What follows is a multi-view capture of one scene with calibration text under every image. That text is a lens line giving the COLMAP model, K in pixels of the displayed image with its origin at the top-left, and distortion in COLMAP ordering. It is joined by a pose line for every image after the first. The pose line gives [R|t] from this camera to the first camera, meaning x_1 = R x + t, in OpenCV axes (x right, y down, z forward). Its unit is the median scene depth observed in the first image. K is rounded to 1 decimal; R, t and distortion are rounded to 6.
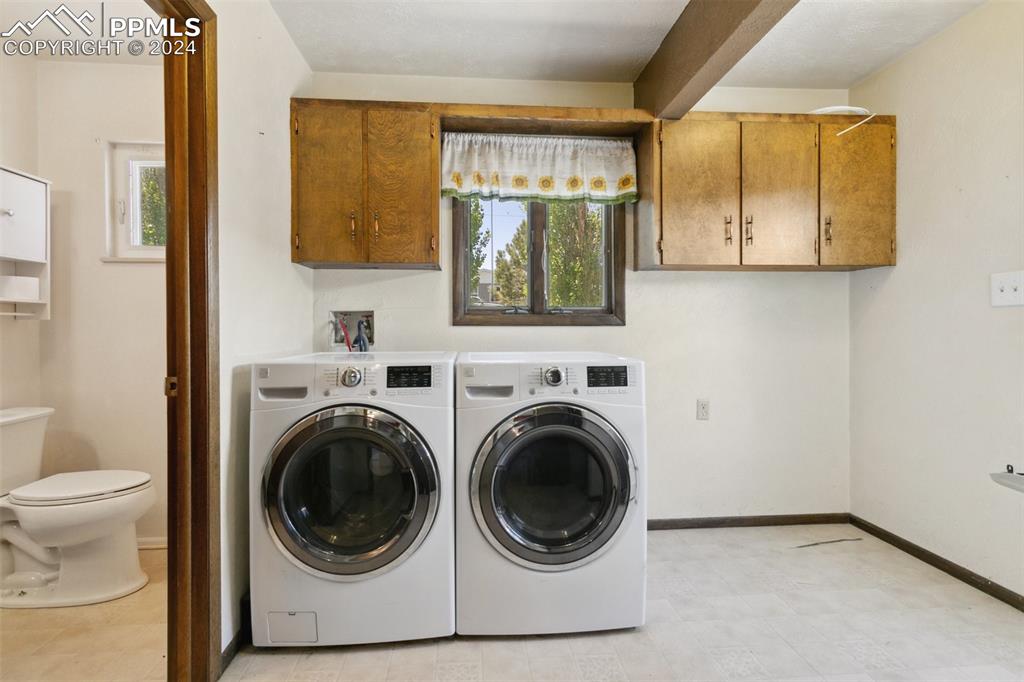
lens RADIAL K [[489.8, 0, 512.1], [0, 489.8, 334.5], [0, 0, 1]] dist [-0.002197, -0.000344]
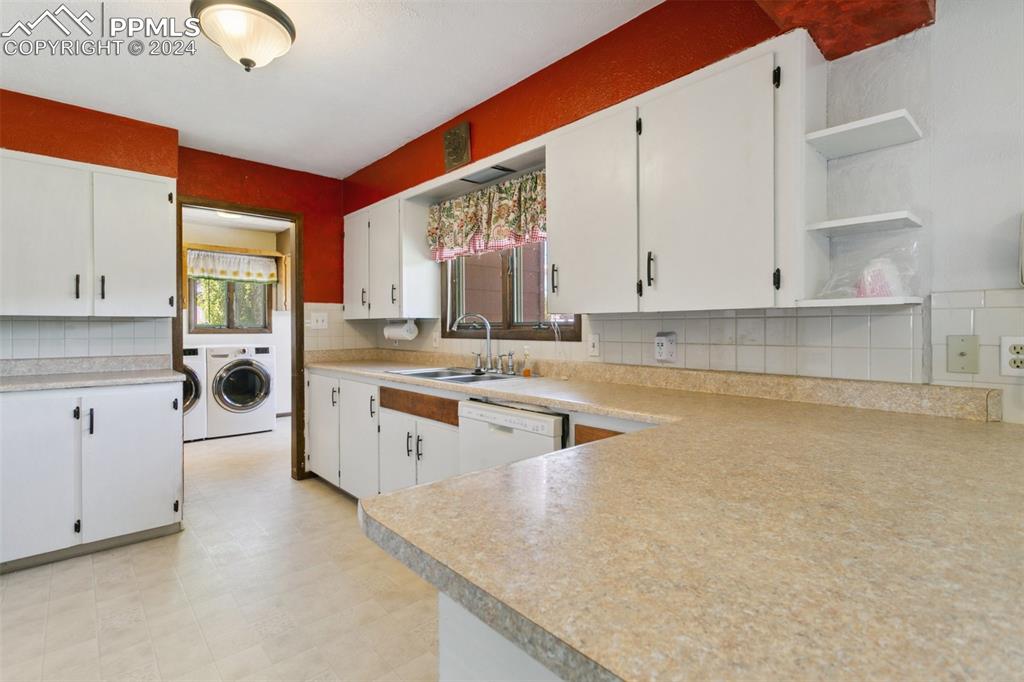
lens RADIAL K [[489.8, 0, 510.7], [0, 489.8, 326.0], [0, 0, 1]] dist [-0.002197, -0.000344]
pose [[0.804100, 0.002199, 0.594490, -0.271753], [0.004810, 0.999936, -0.010204, -0.023751], [-0.594475, 0.011064, 0.804038, -1.725052]]
